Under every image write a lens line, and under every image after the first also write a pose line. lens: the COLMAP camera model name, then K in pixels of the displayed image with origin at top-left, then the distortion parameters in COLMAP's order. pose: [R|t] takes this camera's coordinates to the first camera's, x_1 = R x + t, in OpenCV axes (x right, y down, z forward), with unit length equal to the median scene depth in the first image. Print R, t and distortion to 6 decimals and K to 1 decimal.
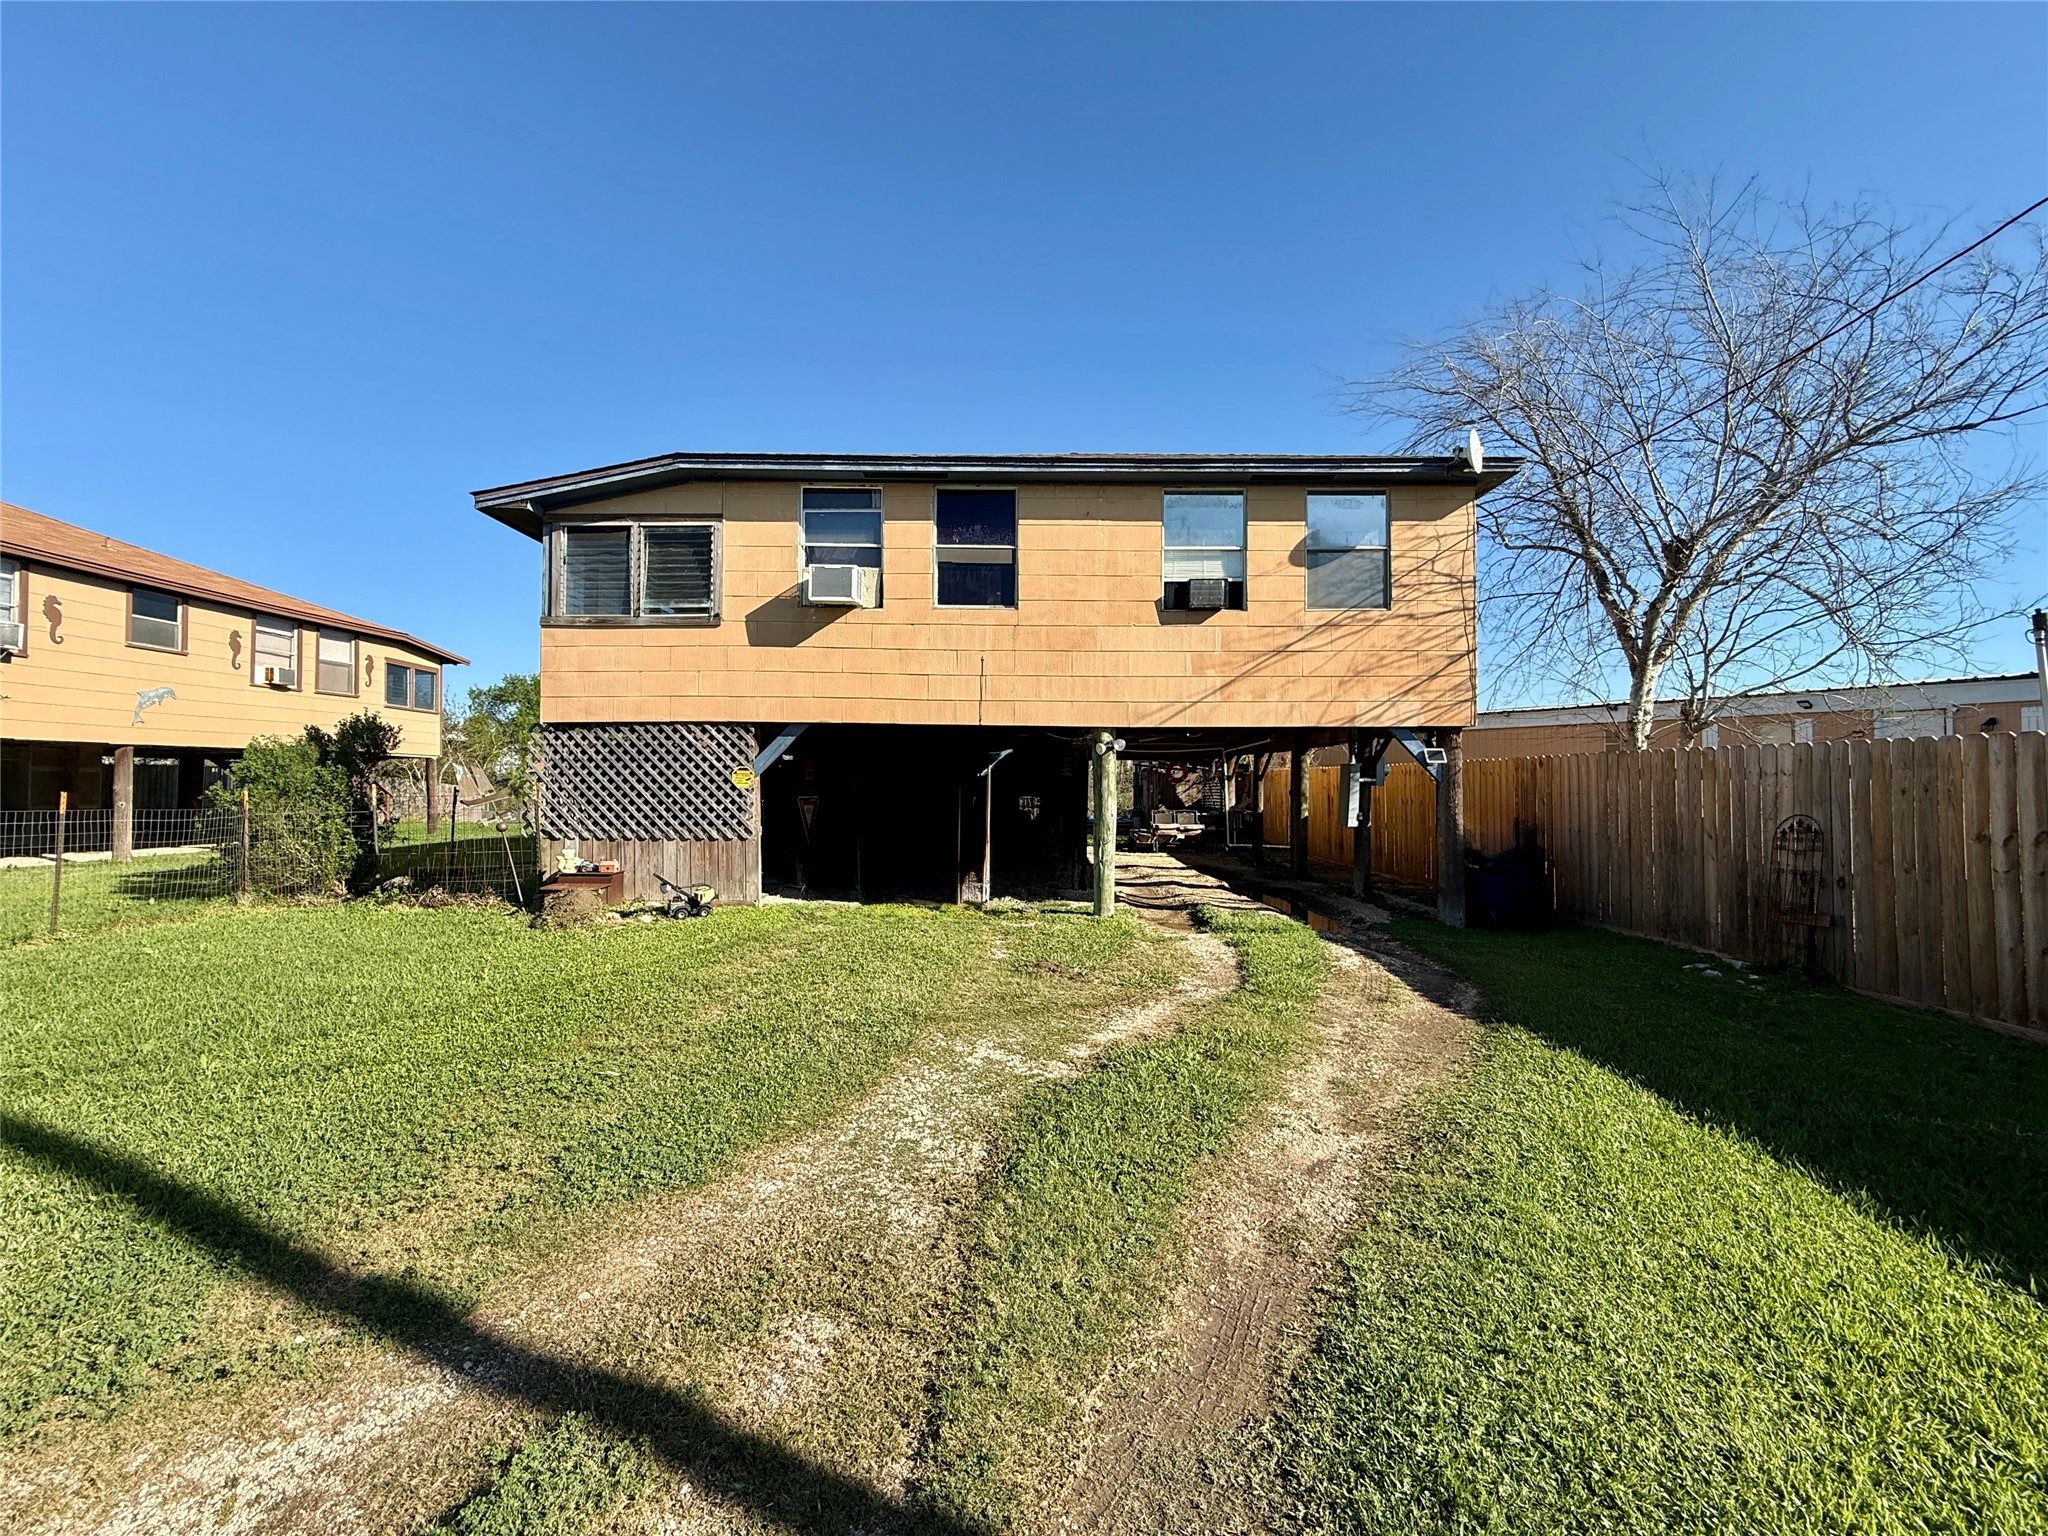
lens RADIAL K [[820.4, 0, 1019.2], [0, 820.4, 768.3], [0, 0, 1]] dist [0.001046, -0.000143]
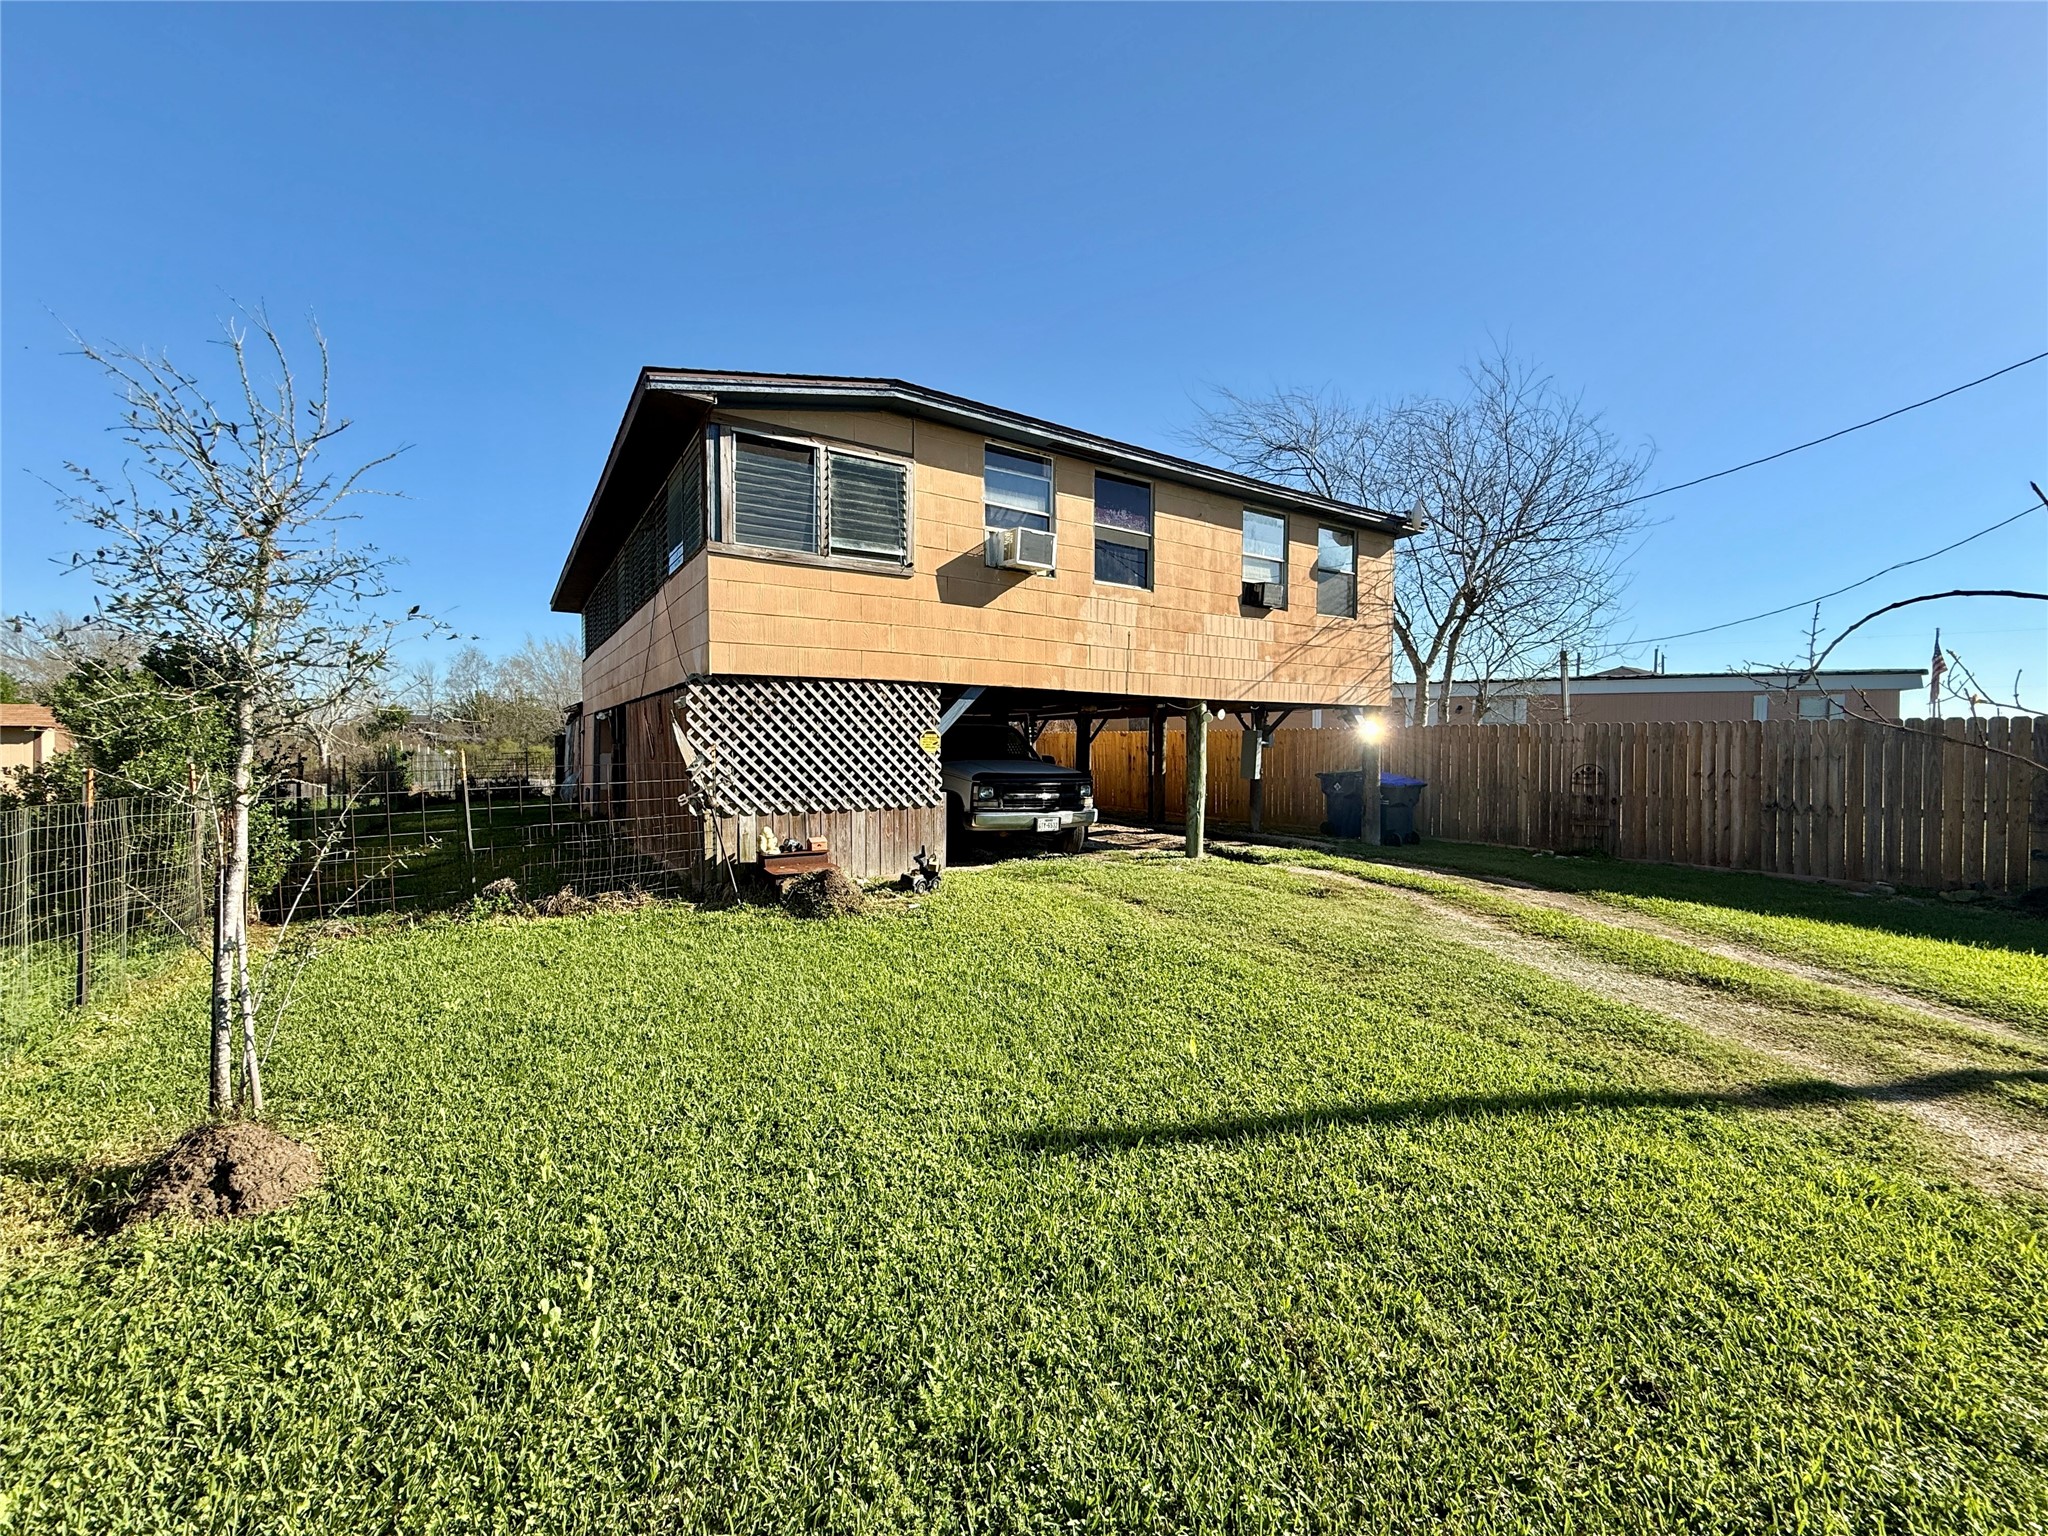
lens RADIAL K [[812.6, 0, 1022.1], [0, 812.6, 762.8], [0, 0, 1]] dist [-0.000842, 0.000000]
pose [[0.834911, -0.013287, 0.550225, -0.766505], [-0.010495, 0.999142, 0.040053, -0.002596], [-0.550285, -0.039215, 0.834056, 0.161092]]
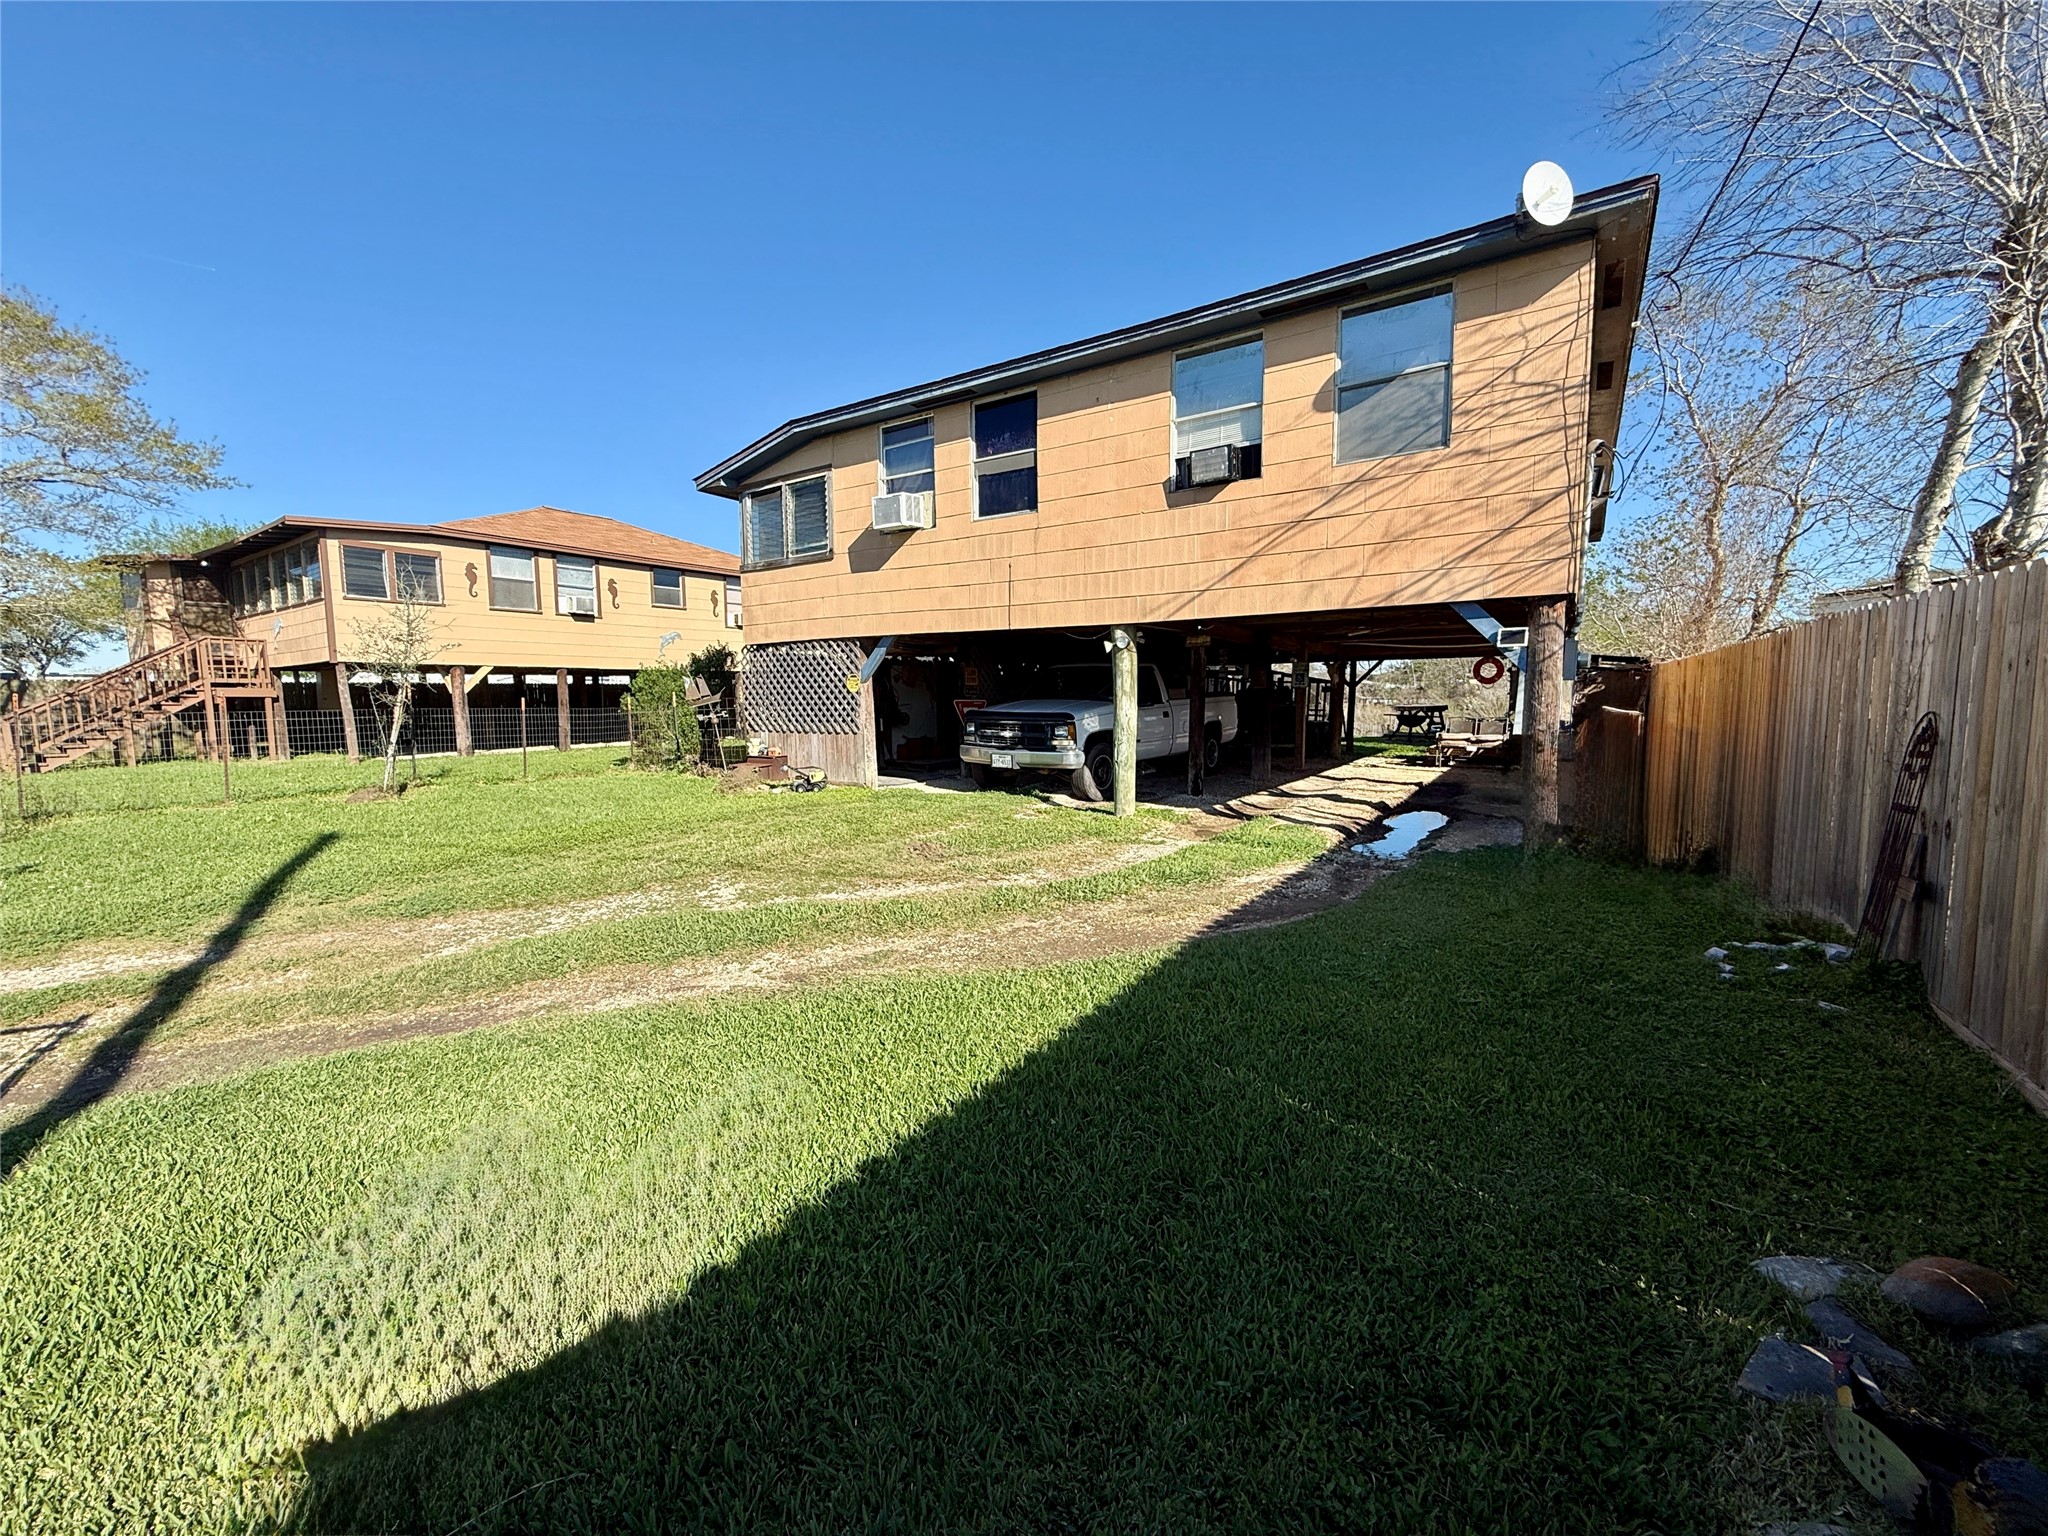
lens RADIAL K [[820.4, 0, 1019.2], [0, 820.4, 768.3], [0, 0, 1]] dist [0.001046, -0.000143]
pose [[0.828816, 0.040428, -0.558058, 0.559081], [0.019599, 0.994676, 0.101166, 0.018908], [0.559177, -0.094786, 0.823612, 0.118023]]
